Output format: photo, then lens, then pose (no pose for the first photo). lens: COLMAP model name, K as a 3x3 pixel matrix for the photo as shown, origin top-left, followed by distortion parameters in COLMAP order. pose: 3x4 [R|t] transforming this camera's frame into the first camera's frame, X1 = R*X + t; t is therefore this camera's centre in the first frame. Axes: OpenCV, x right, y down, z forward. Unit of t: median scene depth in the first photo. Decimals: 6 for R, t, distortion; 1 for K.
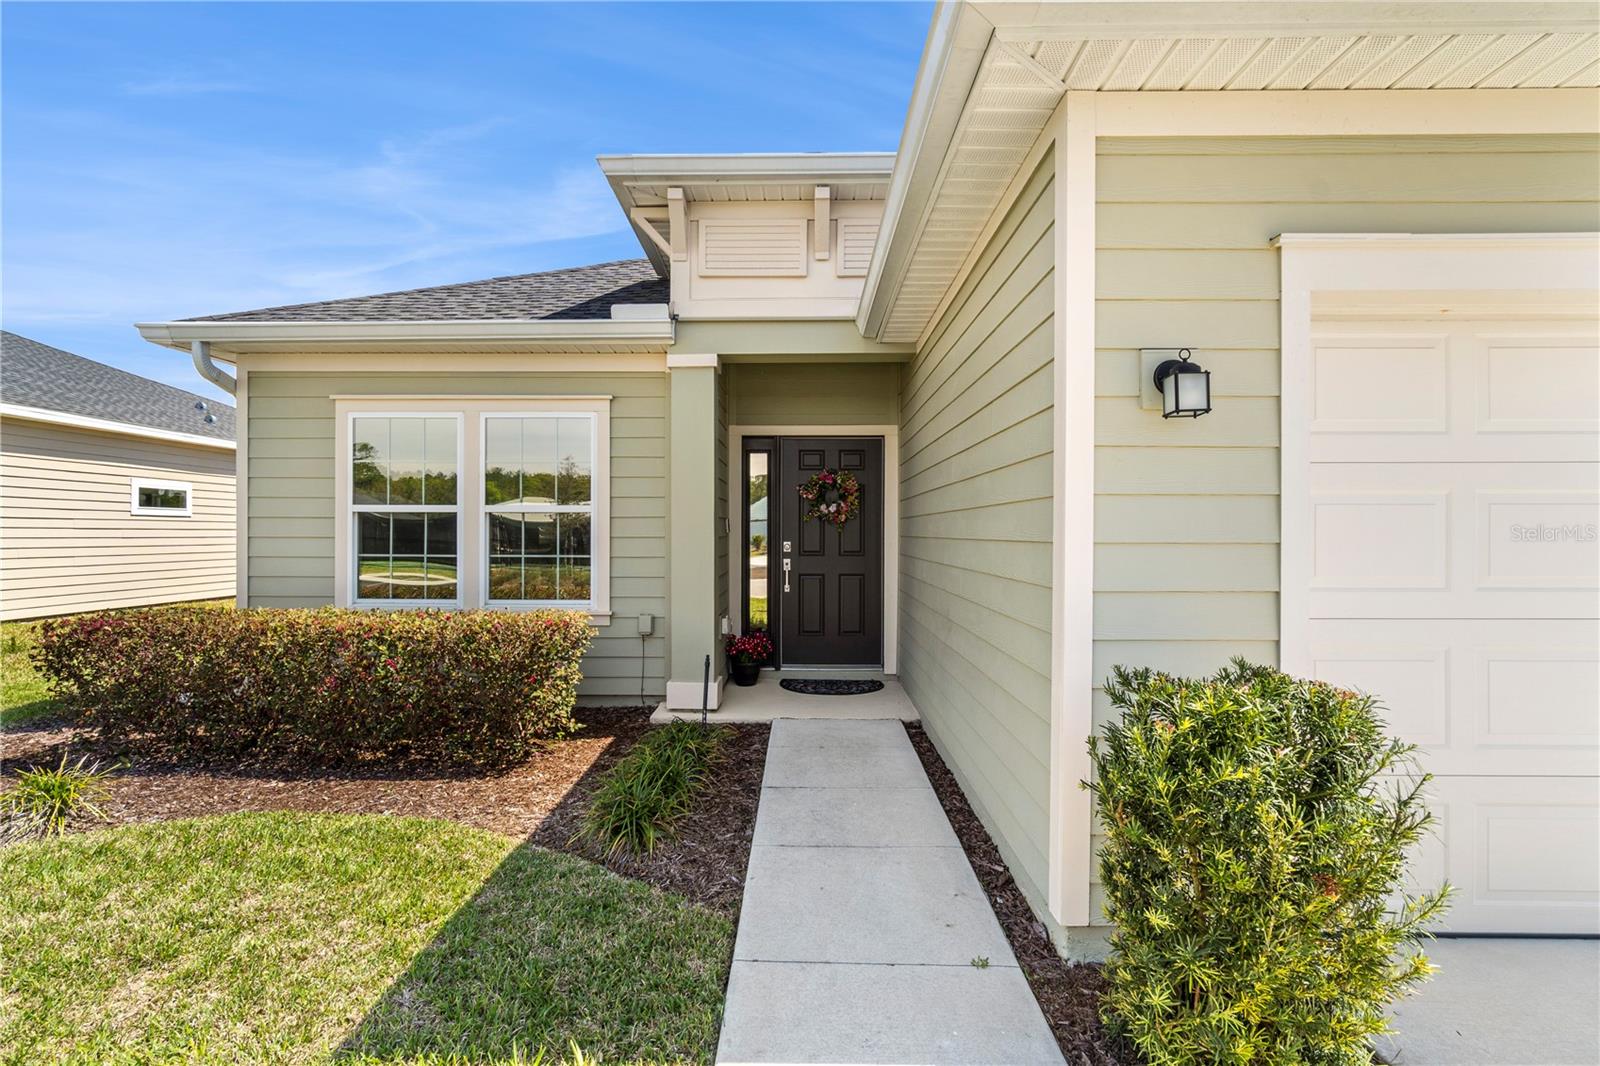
lens RADIAL K [[798.1, 0, 798.6], [0, 798.1, 539.6], [0, 0, 1]] dist [-0.005270, -0.000525]
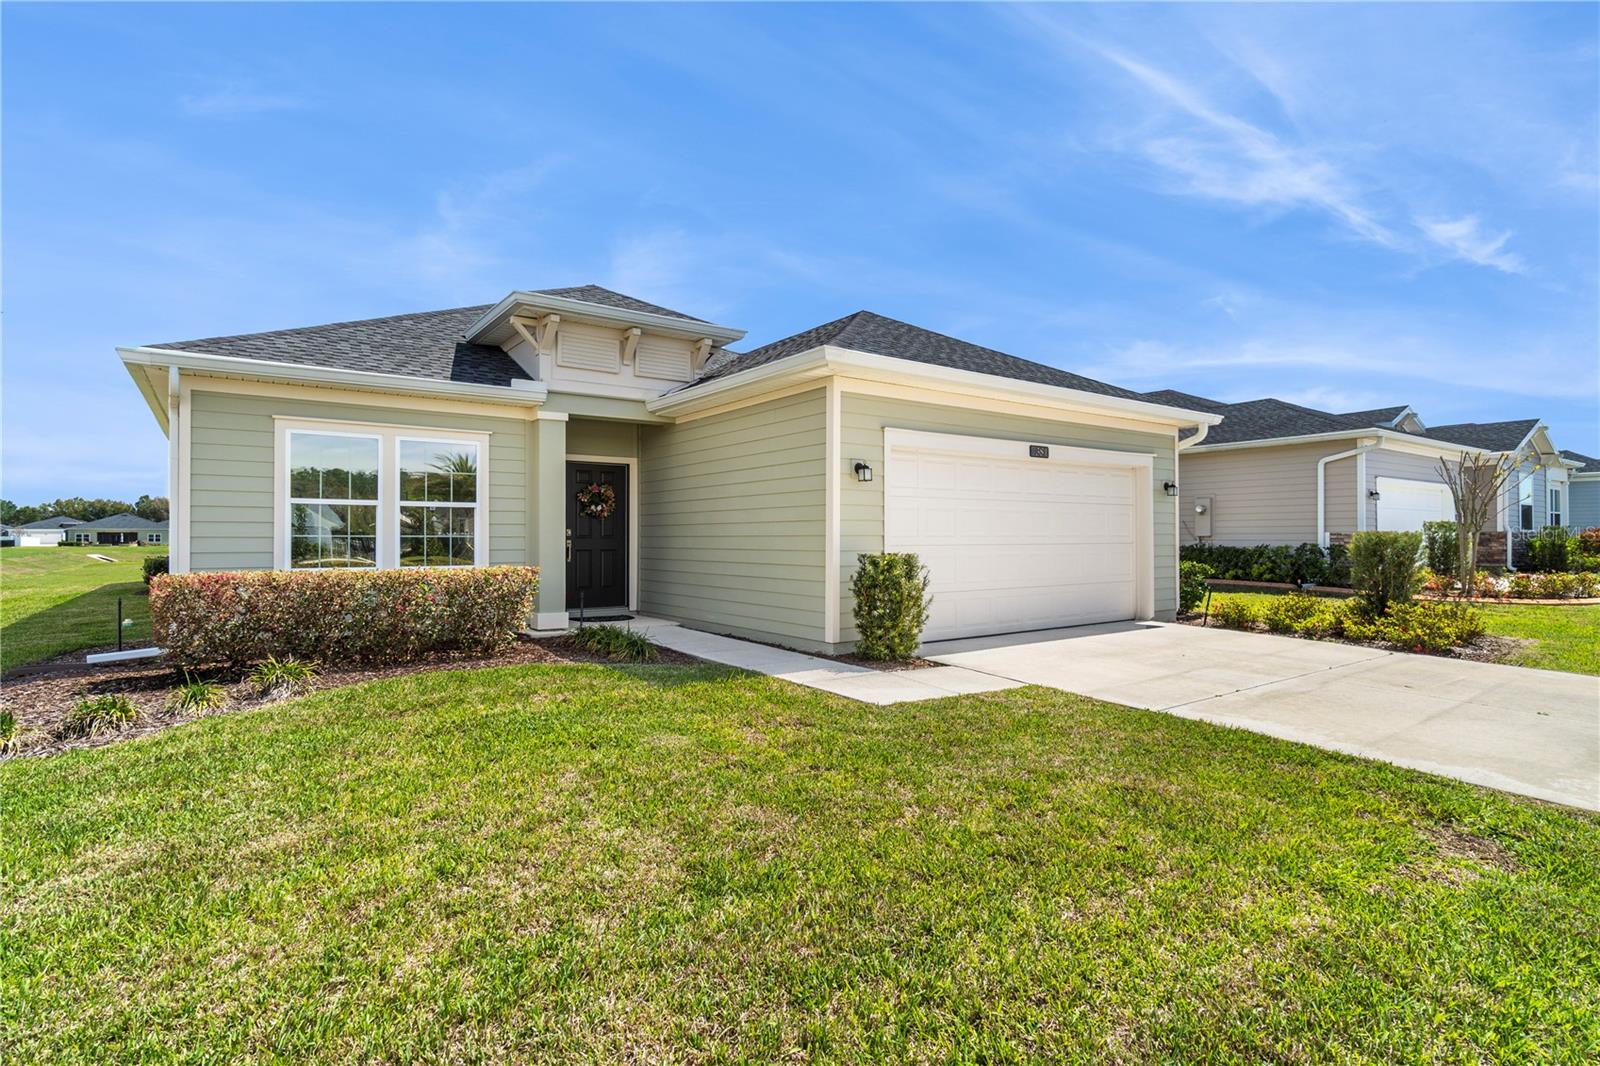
lens RADIAL K [[798.1, 0, 798.6], [0, 798.1, 539.6], [0, 0, 1]] dist [-0.005270, -0.000525]
pose [[0.806420, -0.001371, 0.591341, -0.682446], [0.006048, 0.999964, -0.005929, 0.041393], [-0.591312, 0.008358, 0.806400, -0.605884]]
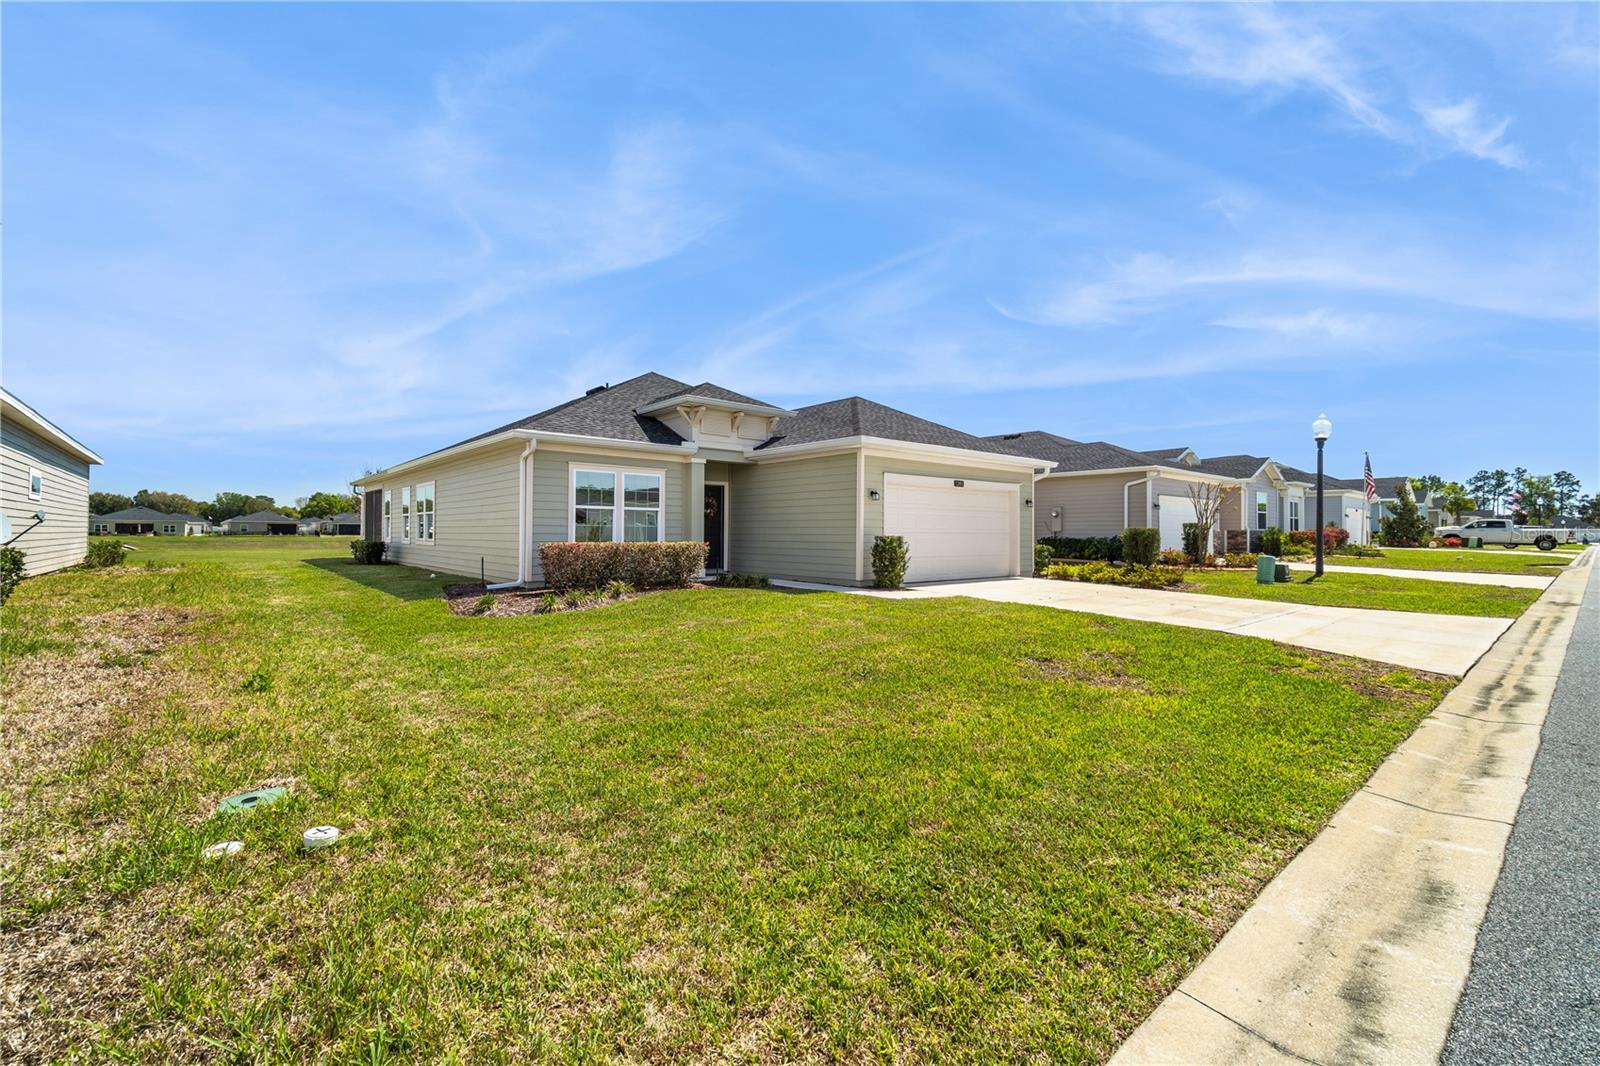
lens RADIAL K [[687.0, 0, 795.5], [0, 687.0, 524.3], [0, 0, 1]] dist [0.006765, -0.000093]
pose [[0.755986, 0.014389, 0.654430, -1.511080], [-0.000392, 0.999768, -0.021529, 0.067621], [-0.654588, 0.016019, 0.755816, -1.158346]]
